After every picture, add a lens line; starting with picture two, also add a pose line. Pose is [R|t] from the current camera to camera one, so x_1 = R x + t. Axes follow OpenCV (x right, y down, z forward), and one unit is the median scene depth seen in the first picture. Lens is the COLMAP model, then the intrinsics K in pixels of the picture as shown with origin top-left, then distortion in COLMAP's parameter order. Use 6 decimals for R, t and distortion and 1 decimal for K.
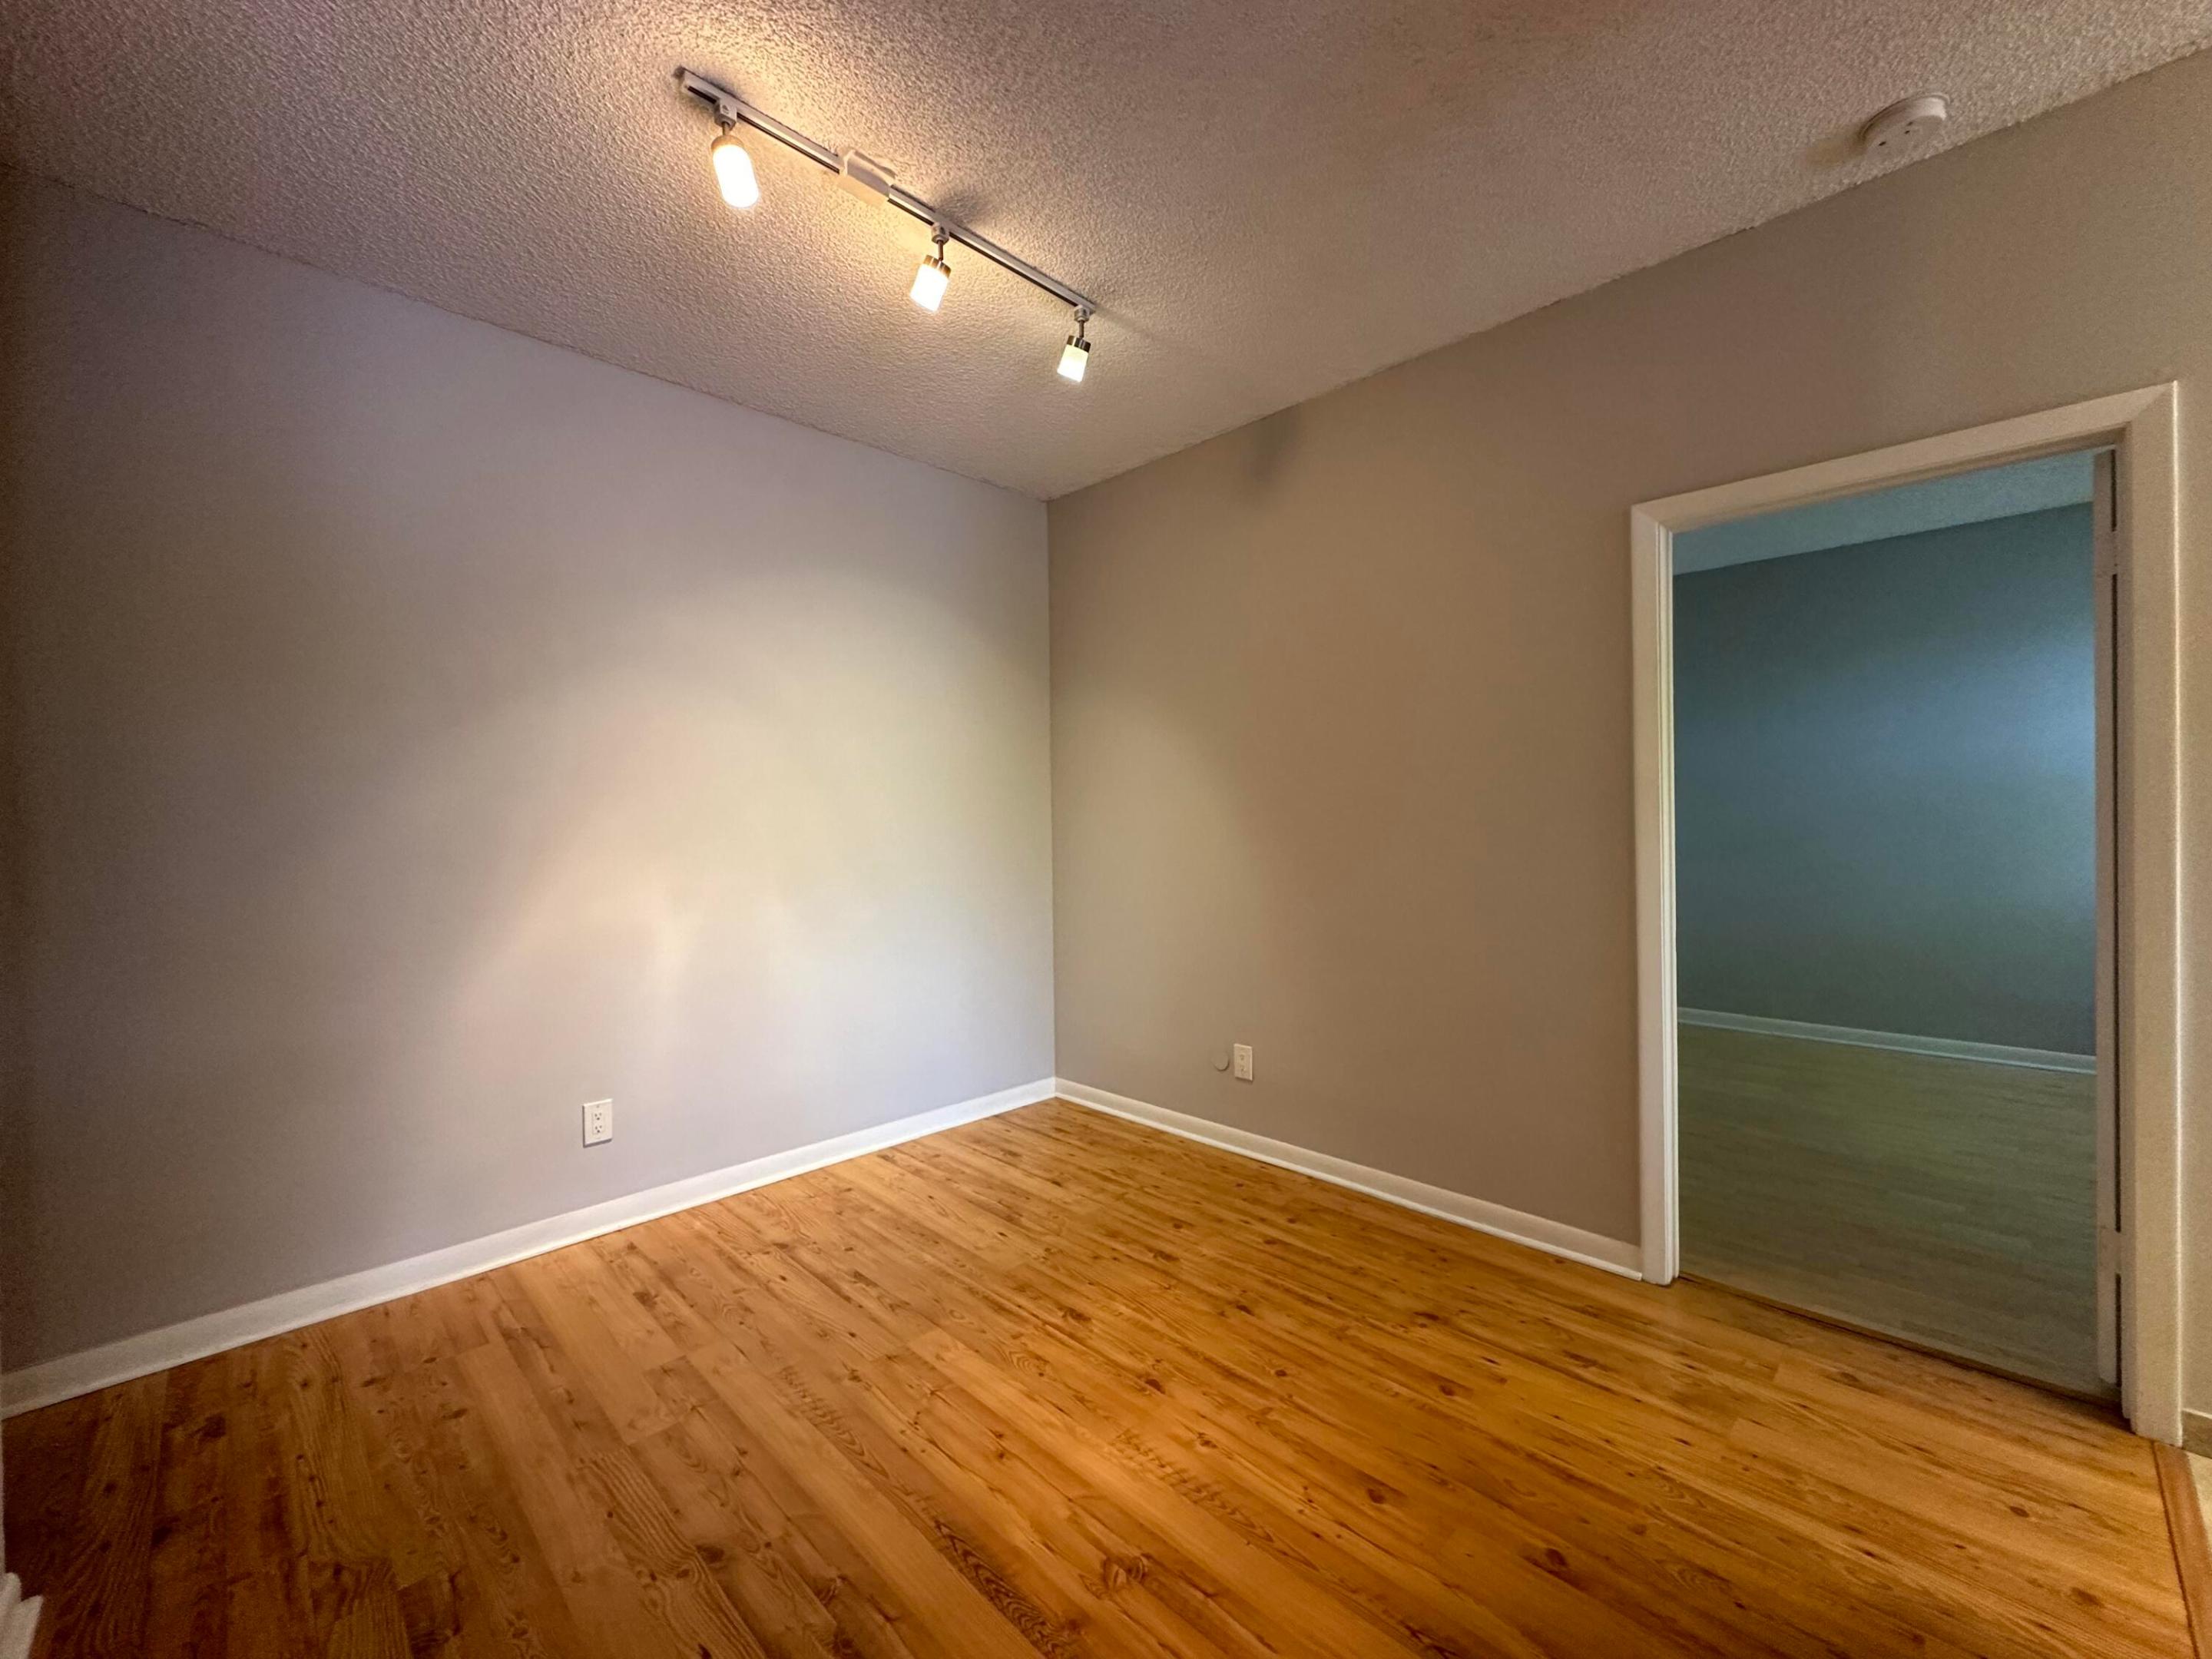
lens RADIAL K [[882.7, 0, 1106.0], [0, 882.7, 829.5], [0, 0, 1]] dist [0.000138, 0.000198]
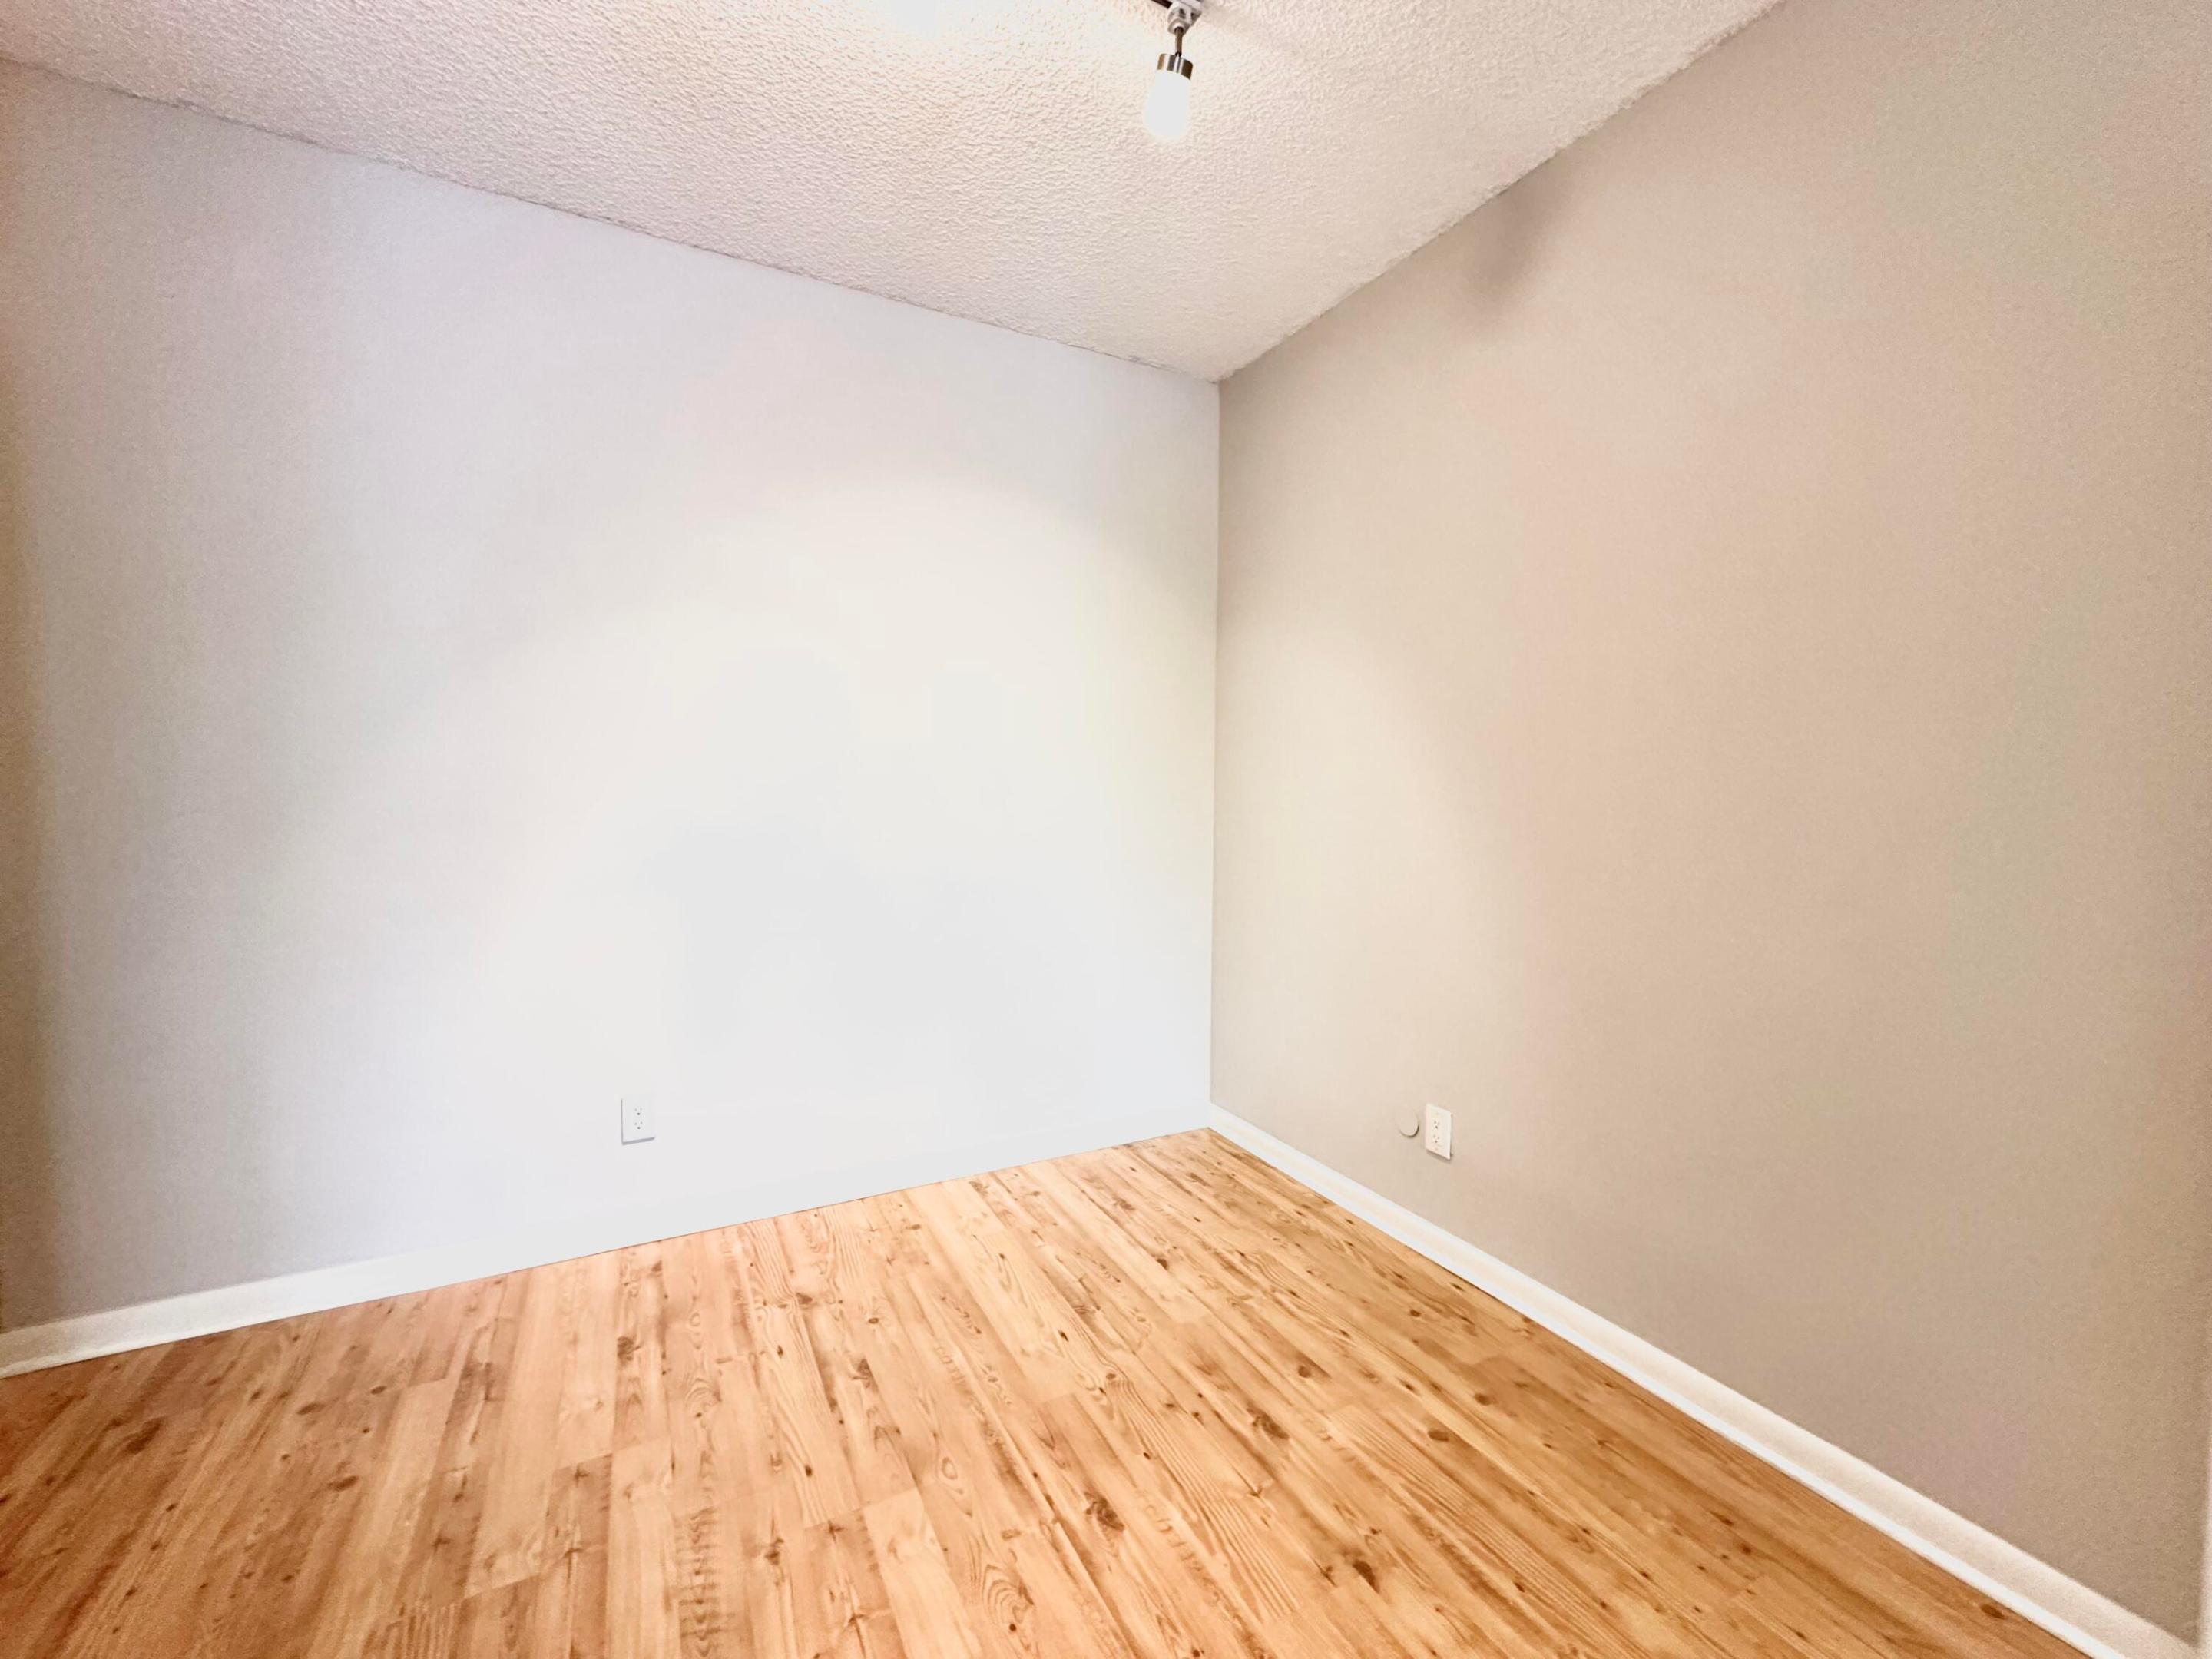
lens RADIAL K [[882.7, 0, 1106.0], [0, 882.7, 829.5], [0, 0, 1]] dist [0.000138, 0.000198]
pose [[0.956031, 0.033888, -0.291302, 0.124343], [-0.023062, 0.998913, 0.040518, -0.003096], [0.292358, -0.032018, 0.955773, 0.313233]]
